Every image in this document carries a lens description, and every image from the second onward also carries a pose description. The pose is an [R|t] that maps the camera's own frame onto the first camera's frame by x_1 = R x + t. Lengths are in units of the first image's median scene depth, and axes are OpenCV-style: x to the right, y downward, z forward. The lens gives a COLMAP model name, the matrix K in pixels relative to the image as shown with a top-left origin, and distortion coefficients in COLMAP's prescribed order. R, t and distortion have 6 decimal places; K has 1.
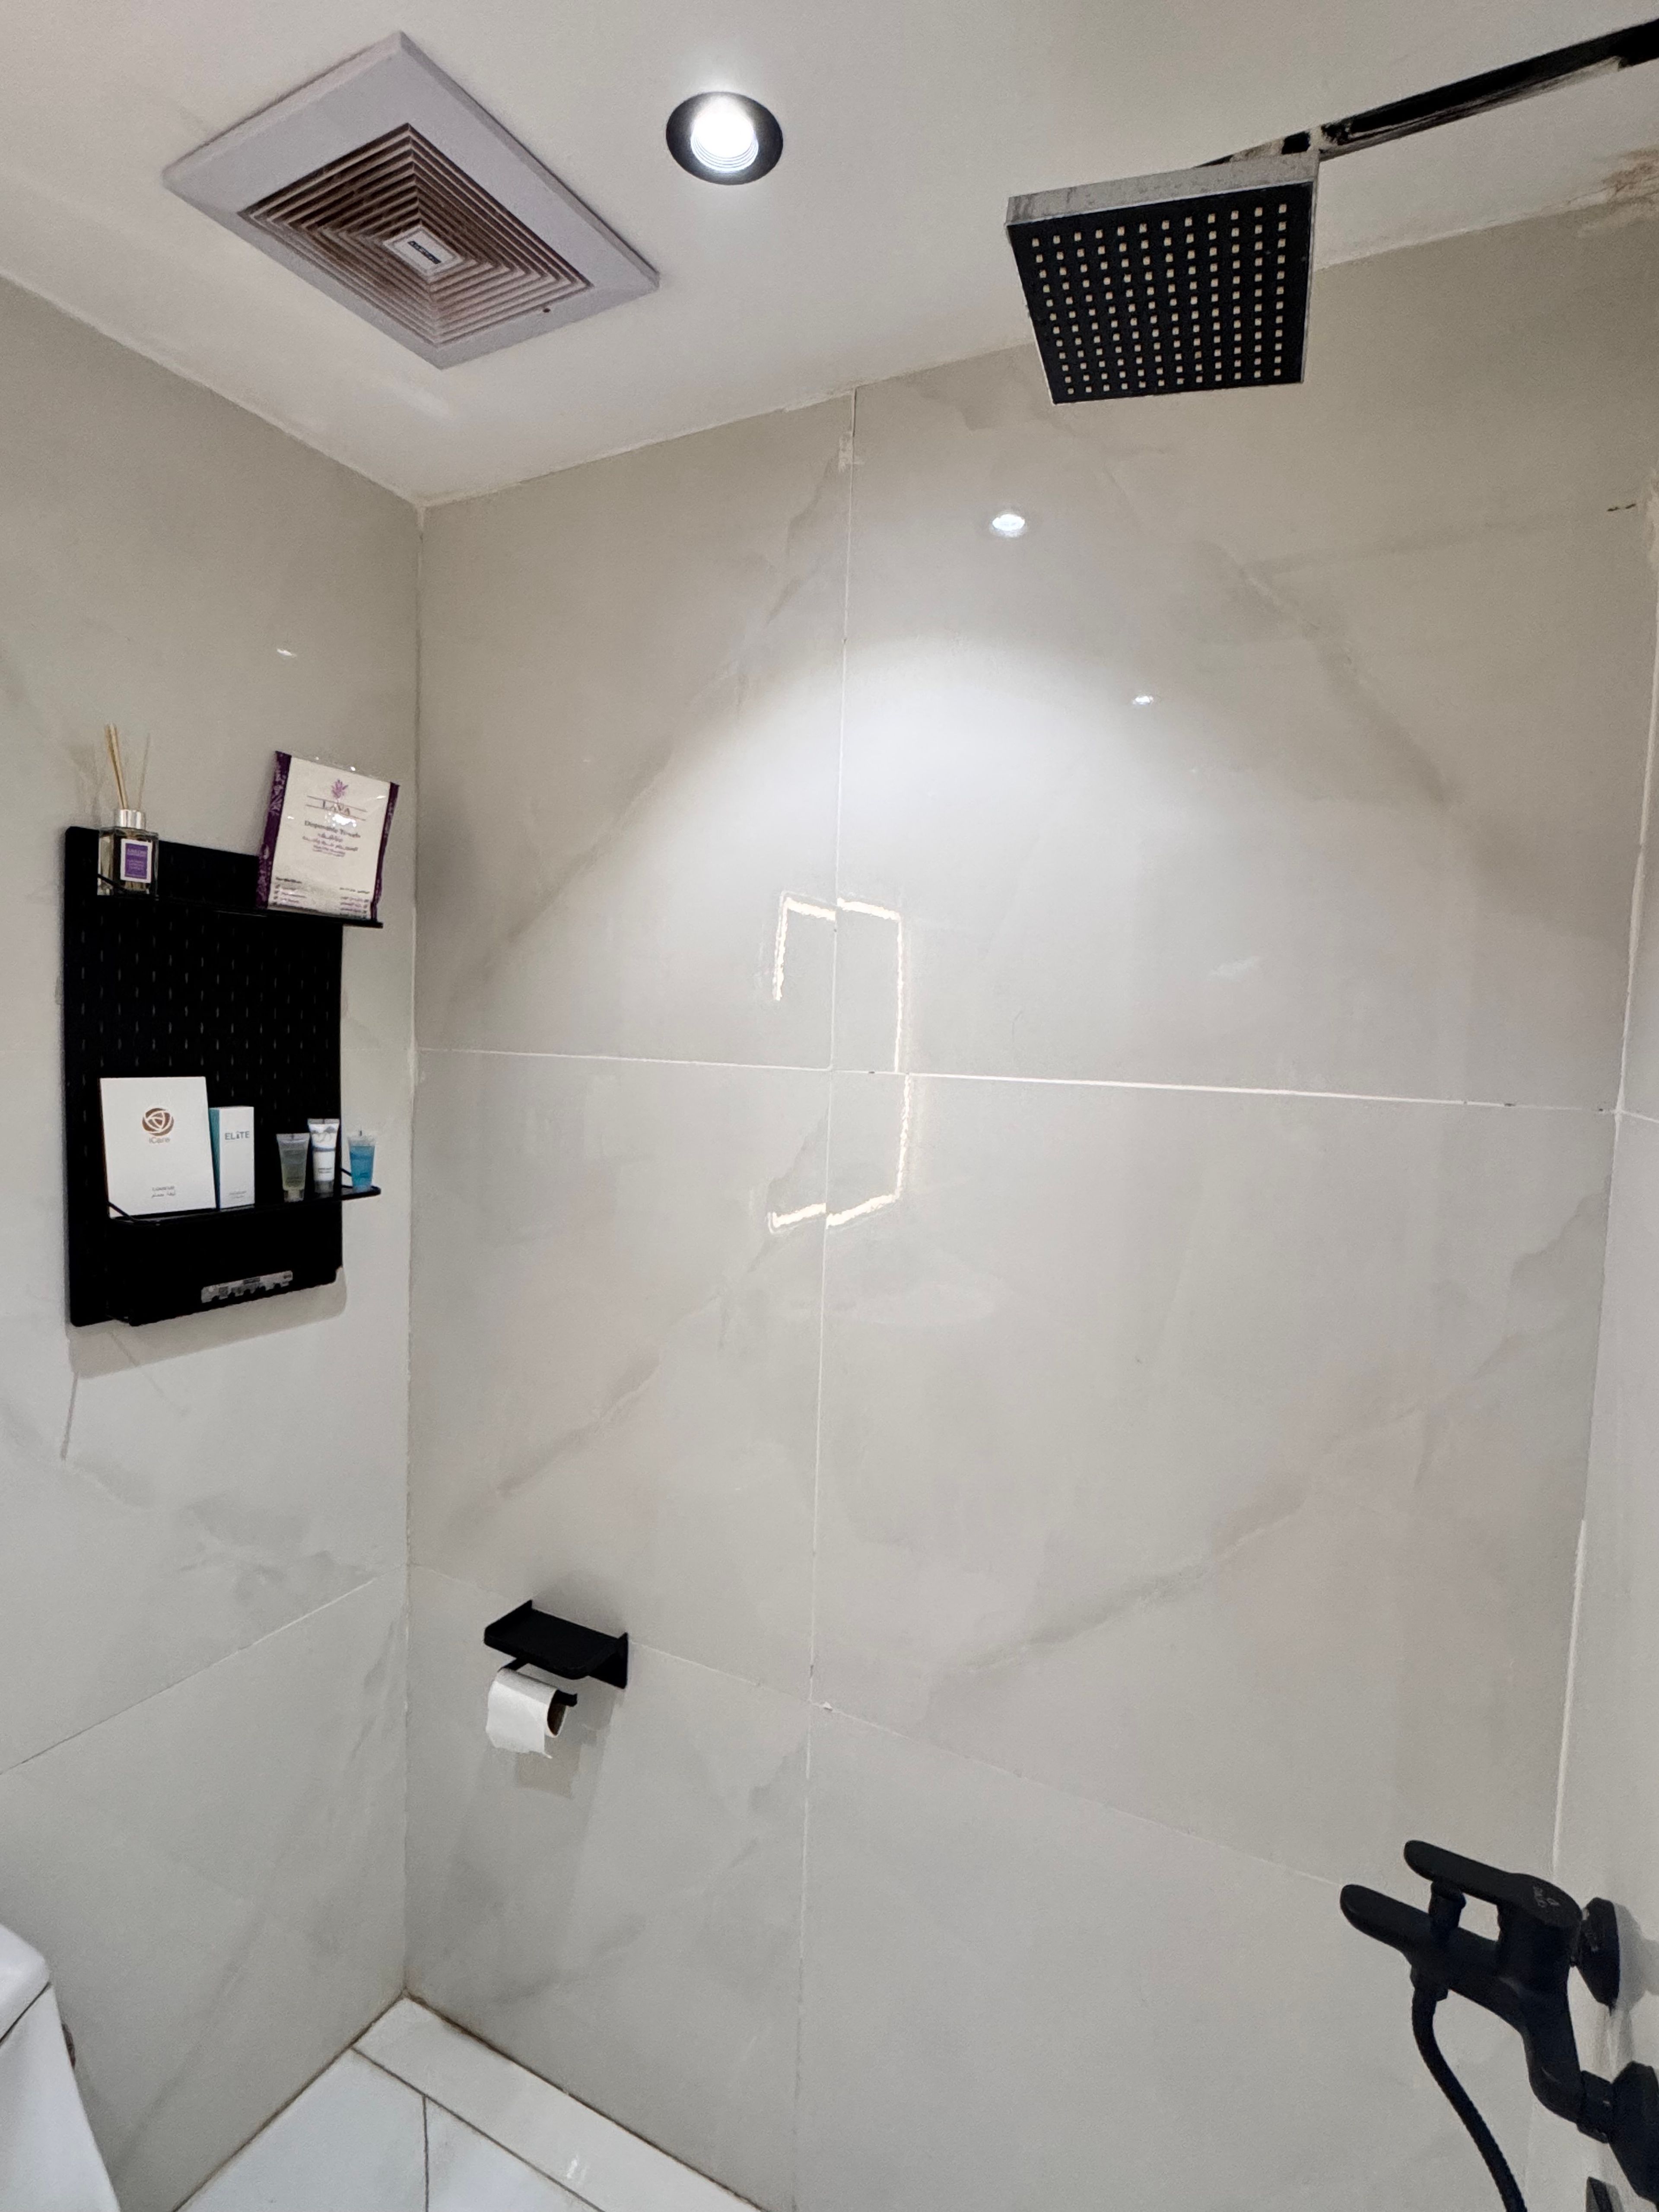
lens RADIAL K [[1123.5, 0, 829.5], [0, 1123.5, 1106.0], [0, 0, 1]] dist [0.000883, -0.000714]
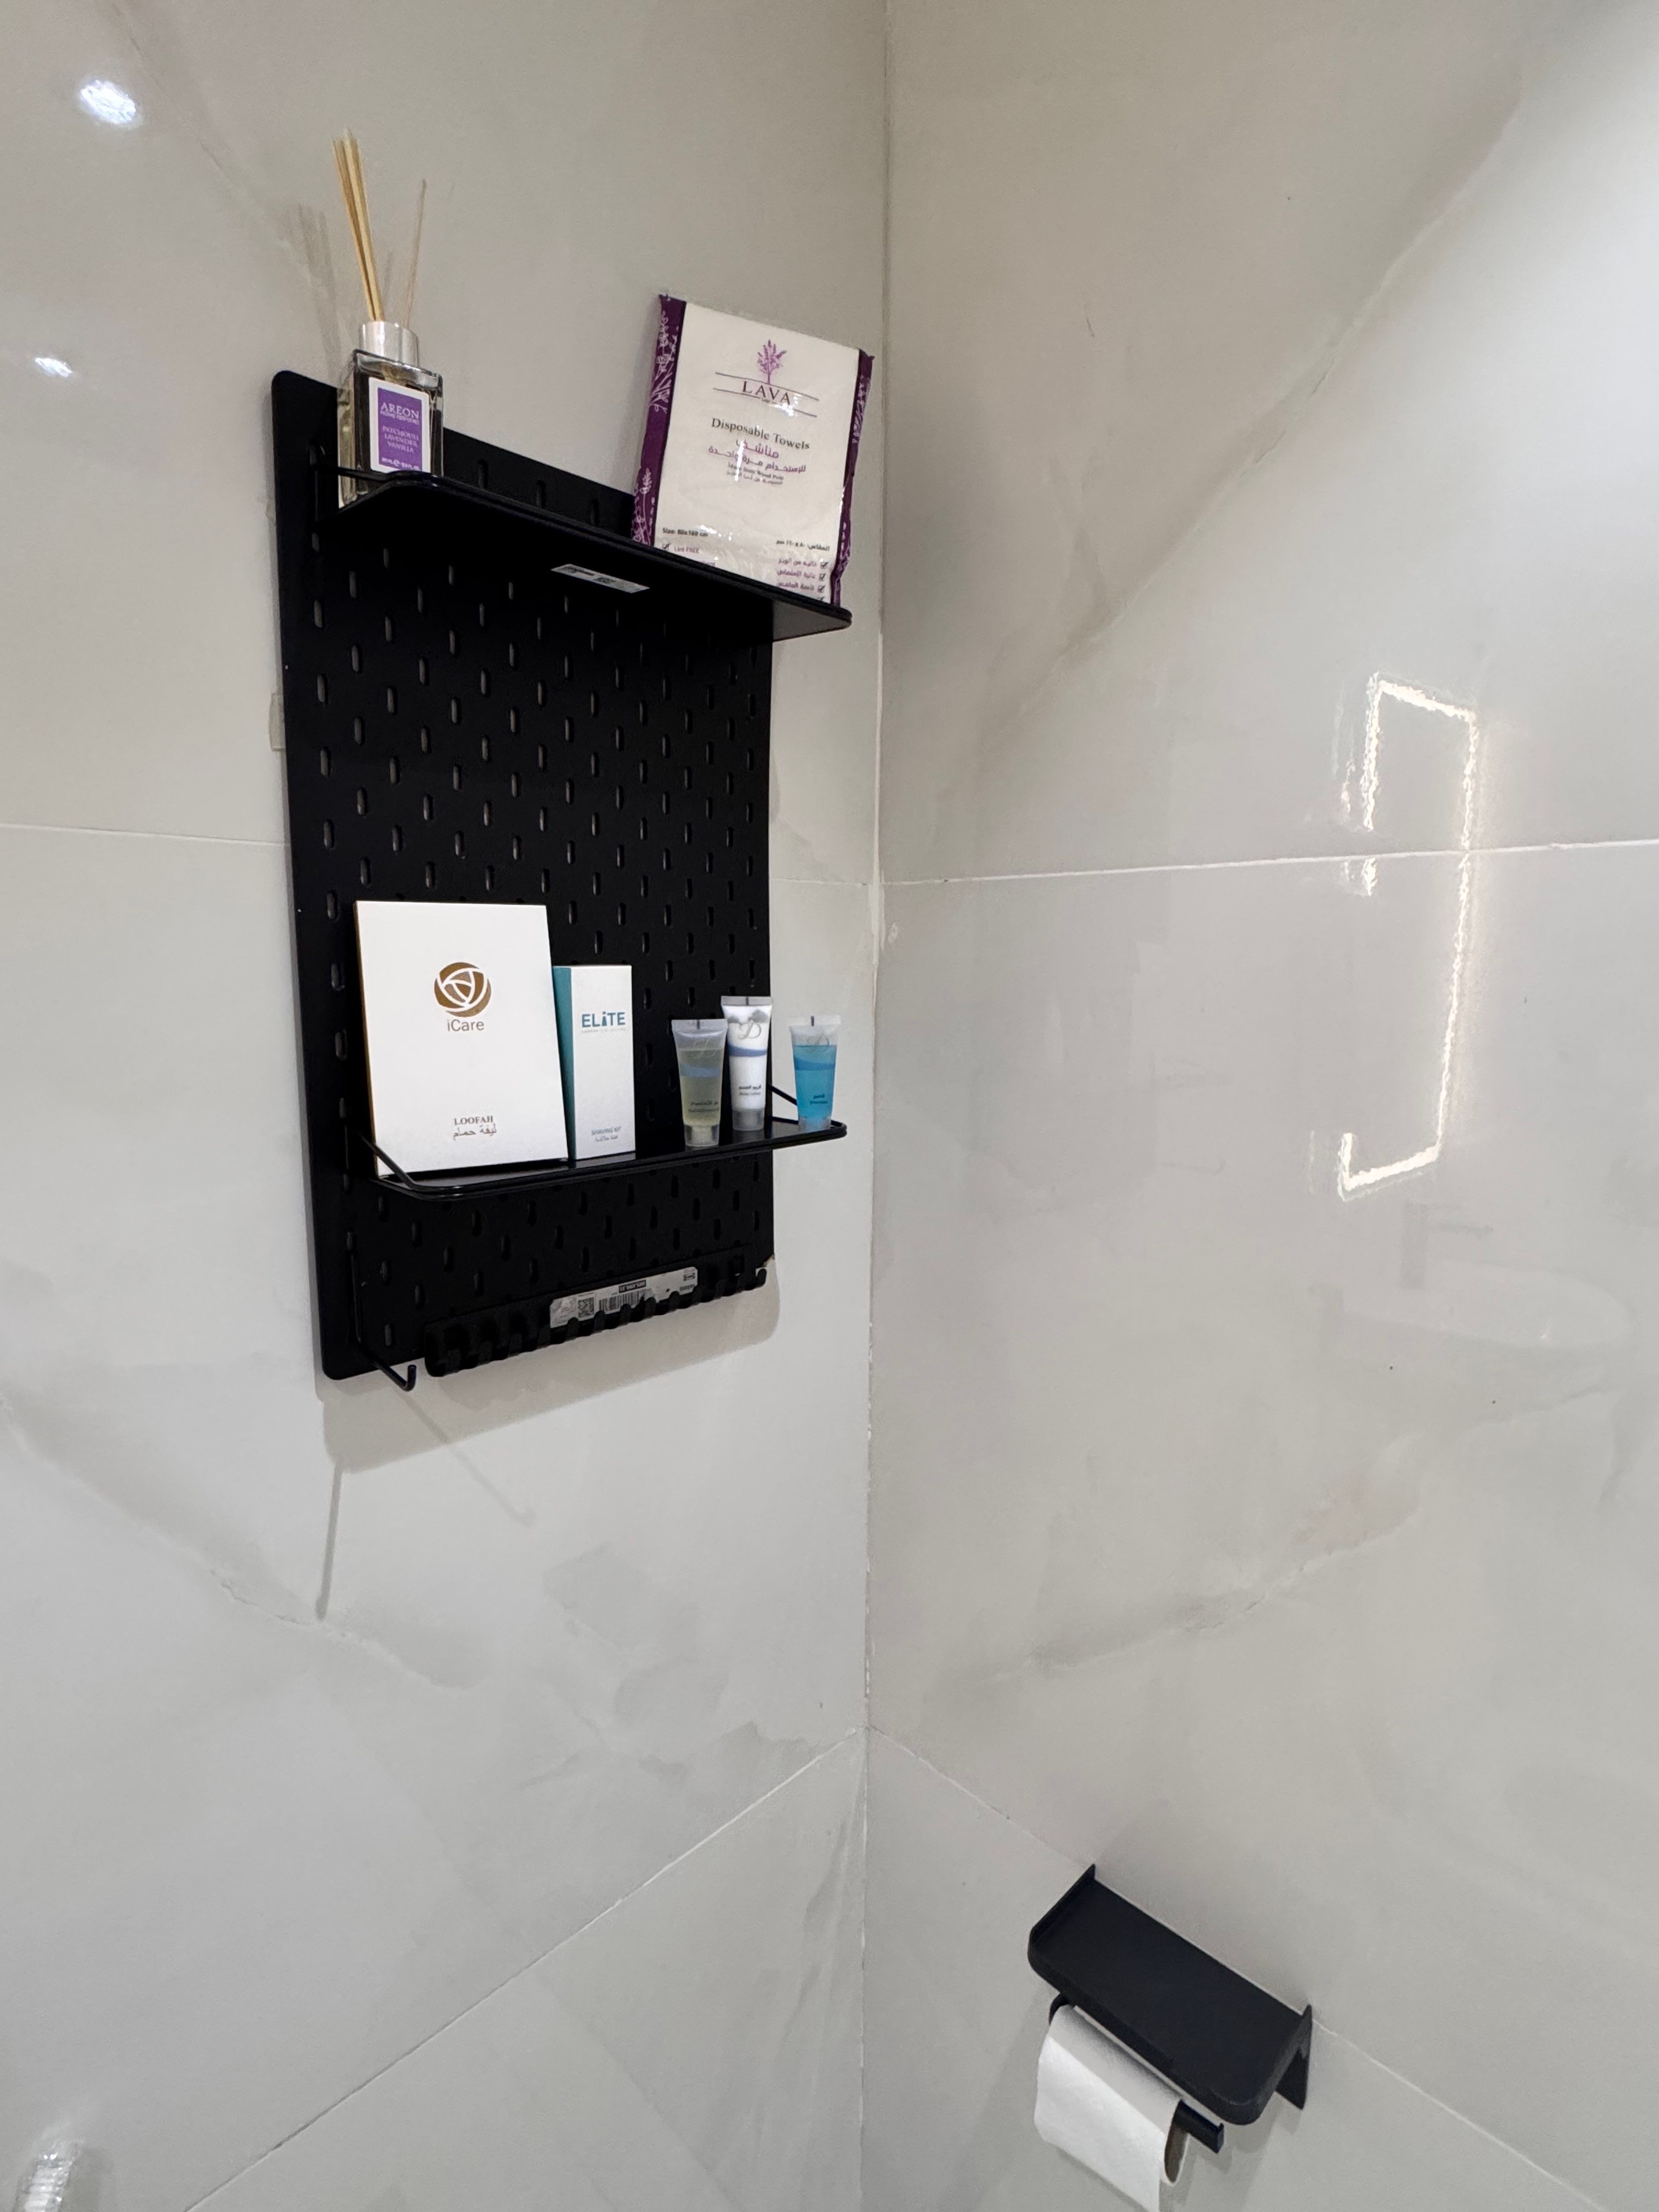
lens RADIAL K [[1084.8, 0, 829.5], [0, 1084.8, 1106.0], [0, 0, 1]] dist [-0.001211, -0.000218]
pose [[0.957881, 0.011620, -0.286929, -0.266259], [0.004726, 0.998408, 0.056209, 0.036027], [0.287125, -0.055198, 0.956301, 0.516335]]
